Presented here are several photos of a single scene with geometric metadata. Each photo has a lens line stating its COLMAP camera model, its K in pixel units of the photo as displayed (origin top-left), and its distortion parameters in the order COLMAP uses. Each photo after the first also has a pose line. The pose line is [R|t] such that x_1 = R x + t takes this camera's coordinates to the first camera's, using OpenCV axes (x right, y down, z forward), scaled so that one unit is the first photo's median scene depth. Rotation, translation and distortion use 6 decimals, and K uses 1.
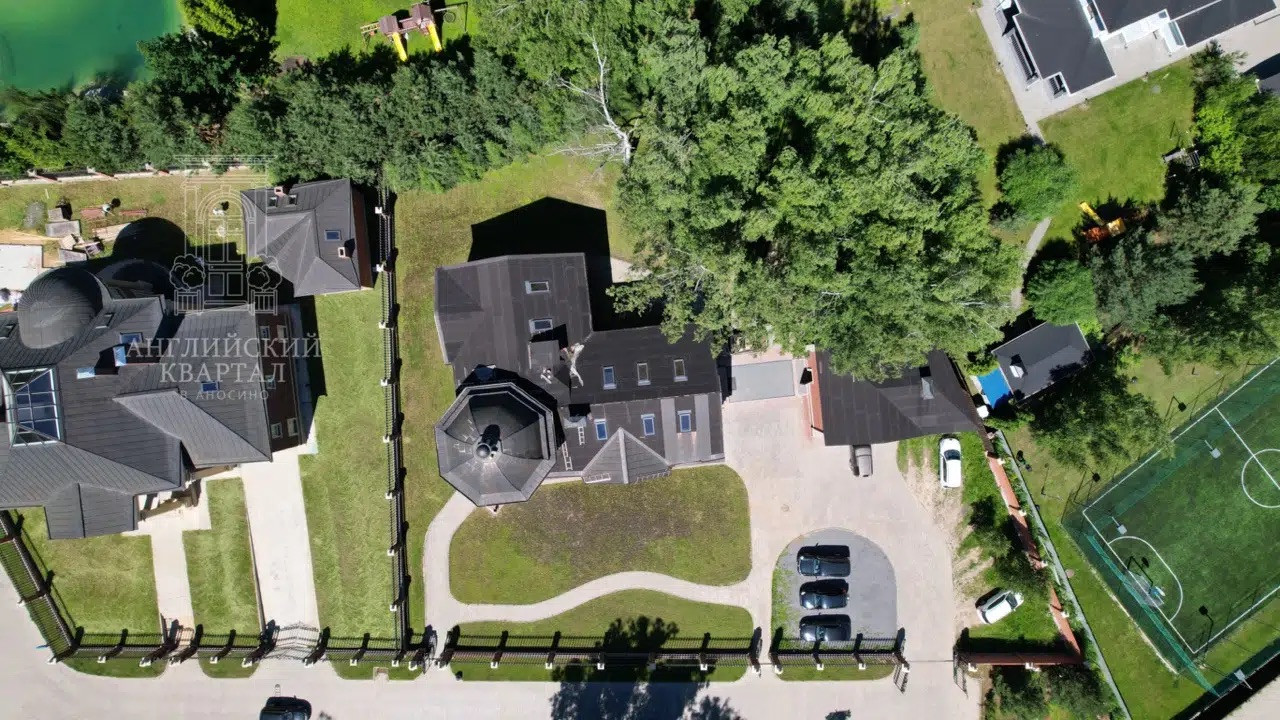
lens RADIAL K [[810.3, 0, 642.2], [0, 810.3, 360.5], [0, 0, 1]] dist [-0.083224, 0.066061]
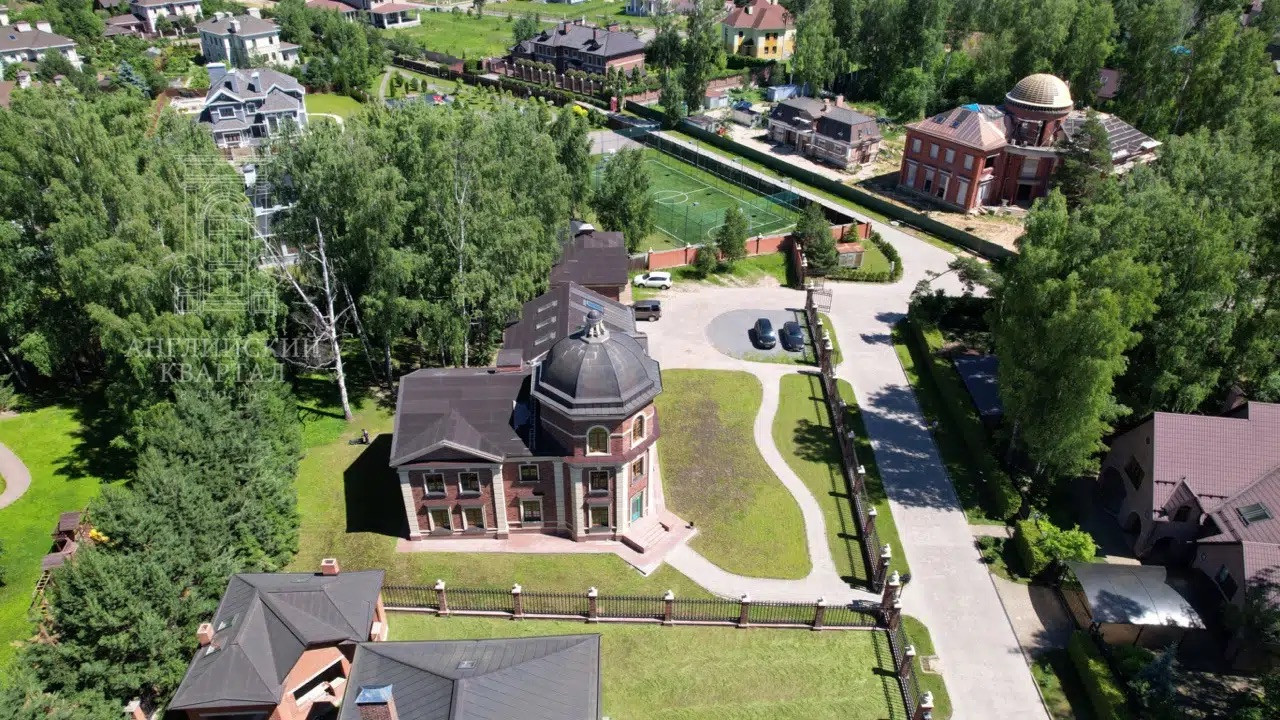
lens RADIAL K [[810.3, 0, 642.2], [0, 810.3, 360.5], [0, 0, 1]] dist [-0.083224, 0.066061]
pose [[0.043194, -0.523970, 0.850640, -0.801556], [0.998777, 0.043143, -0.024141, 0.146743], [-0.024050, 0.850643, 0.525193, 0.412540]]
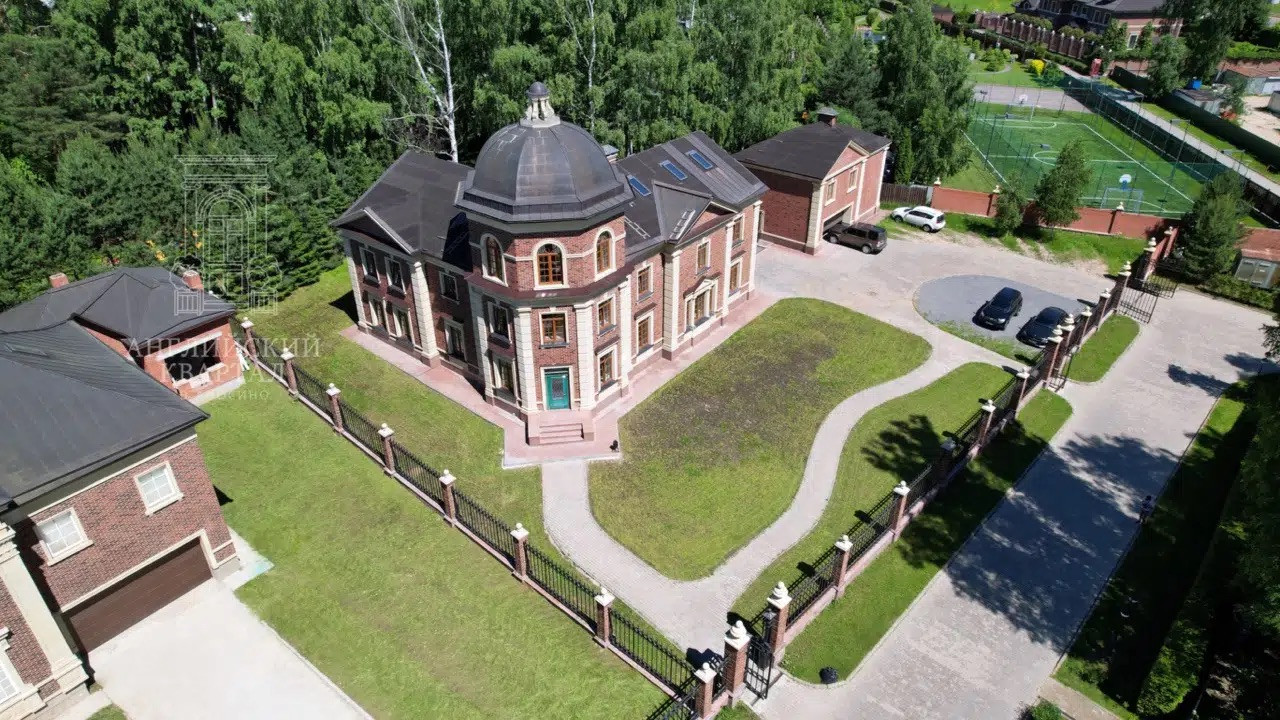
lens RADIAL K [[810.3, 0, 642.2], [0, 810.3, 360.5], [0, 0, 1]] dist [-0.083224, 0.066061]
pose [[0.694666, -0.367598, 0.618313, -0.498584], [0.719228, 0.369582, -0.588320, 0.513533], [-0.012252, 0.853394, 0.521123, 0.642522]]
